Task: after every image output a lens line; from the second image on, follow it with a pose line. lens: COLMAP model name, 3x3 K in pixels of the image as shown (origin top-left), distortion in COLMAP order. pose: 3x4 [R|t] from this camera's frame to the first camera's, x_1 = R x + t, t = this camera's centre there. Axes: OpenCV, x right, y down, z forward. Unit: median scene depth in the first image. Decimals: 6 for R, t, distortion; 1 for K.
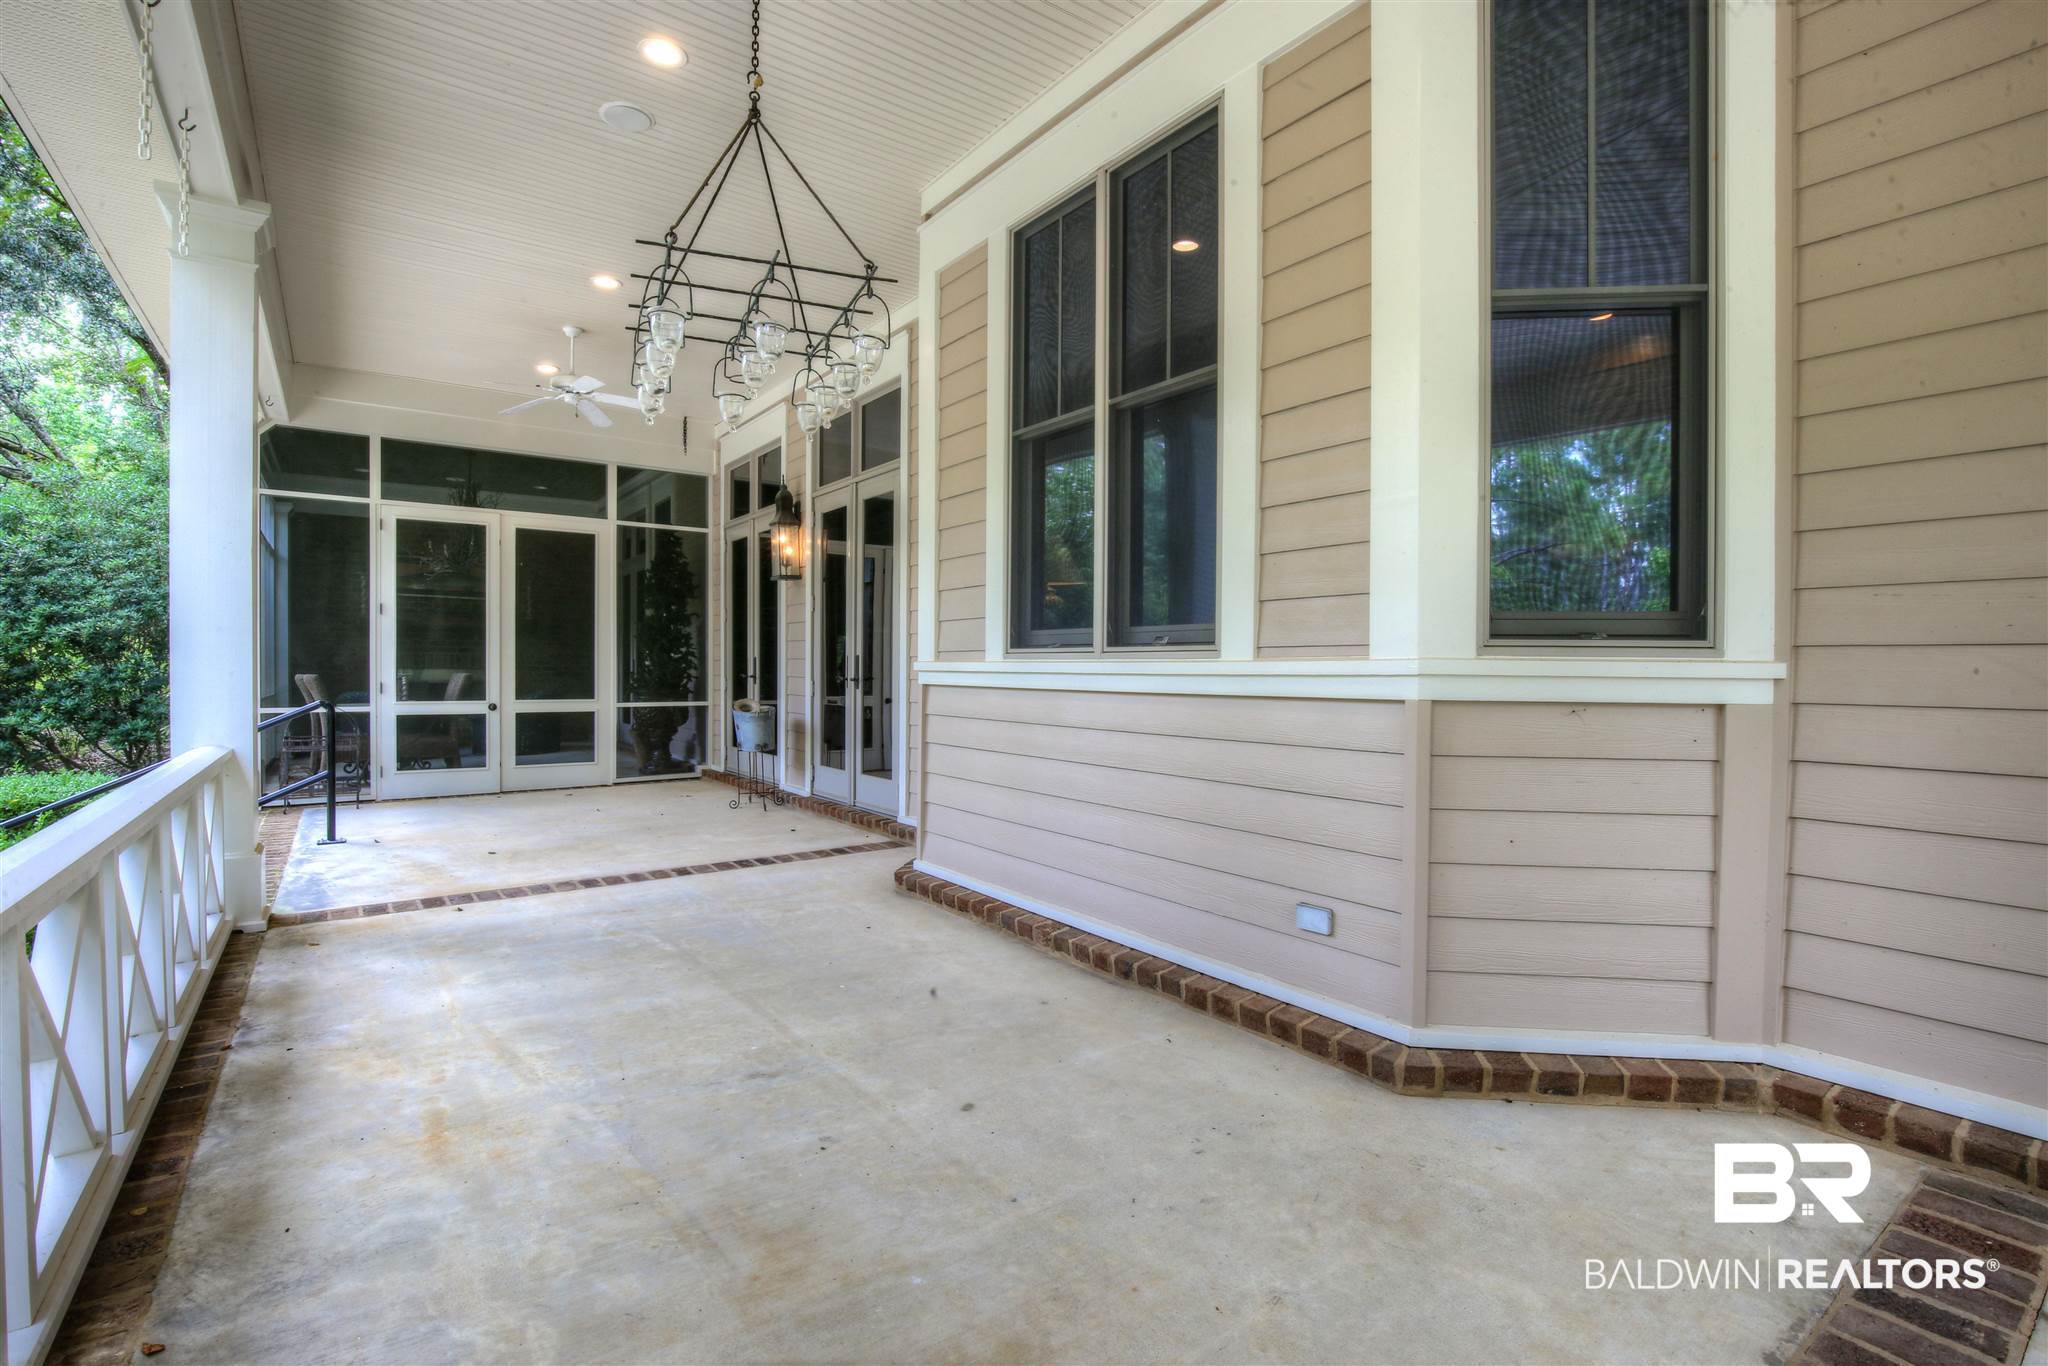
lens RADIAL K [[944.4, 0, 1028.1], [0, 944.4, 692.0], [0, 0, 1]] dist [-0.023605, 0.002544]
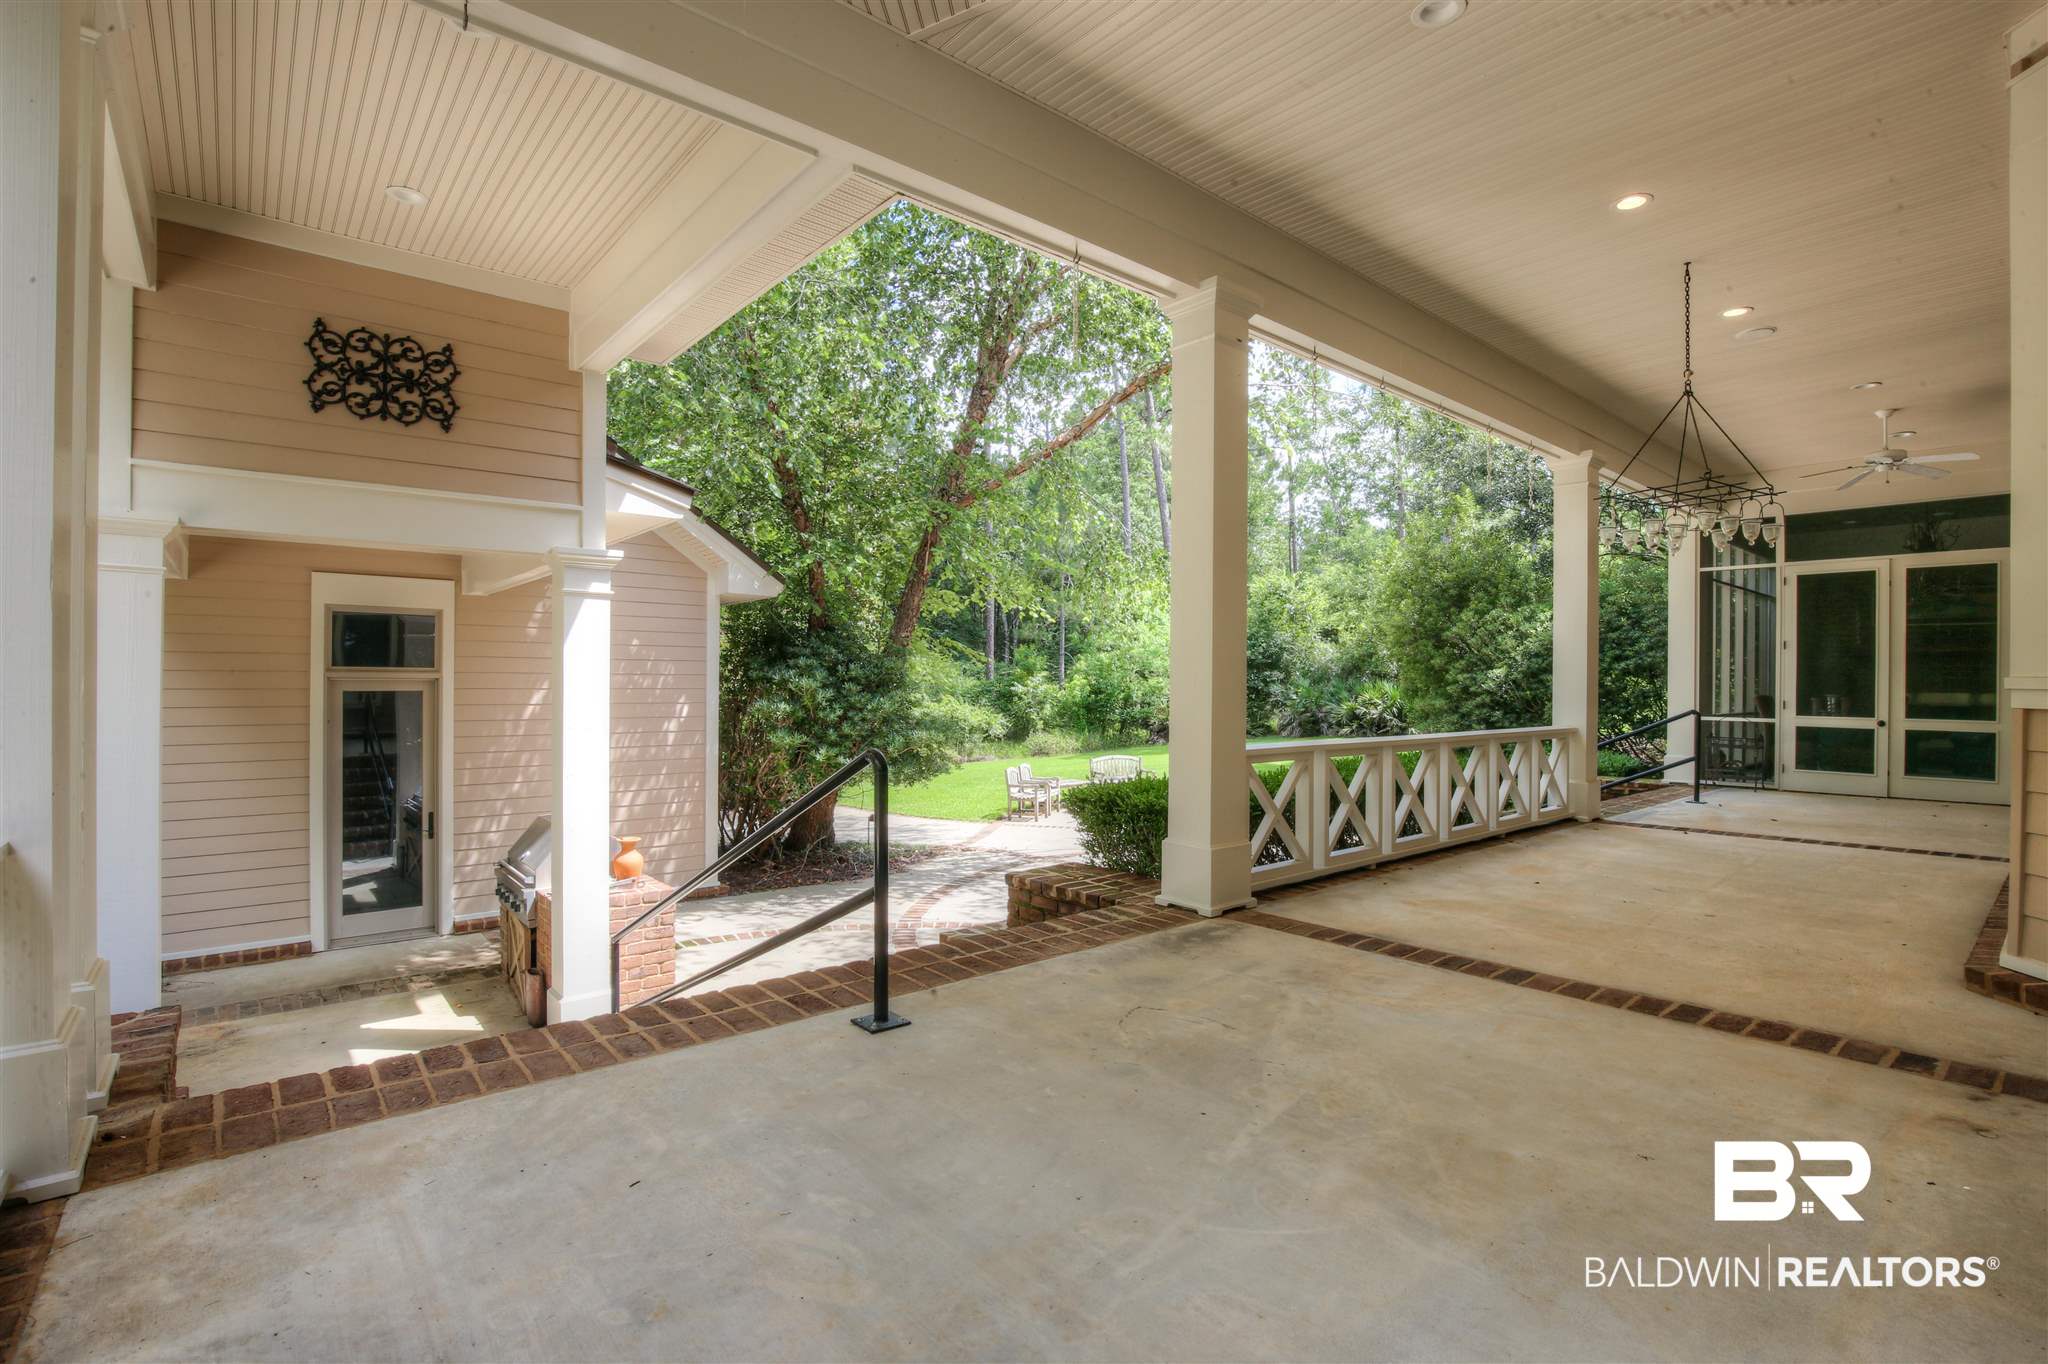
lens RADIAL K [[944.4, 0, 1026.7], [0, 944.4, 687.3], [0, 0, 1]] dist [-0.023605, 0.002544]
pose [[0.075587, 0.000905, -0.997139, 0.504907], [-0.028915, 0.999581, -0.001285, 0.002075], [0.996720, 0.028930, 0.075581, -0.152305]]
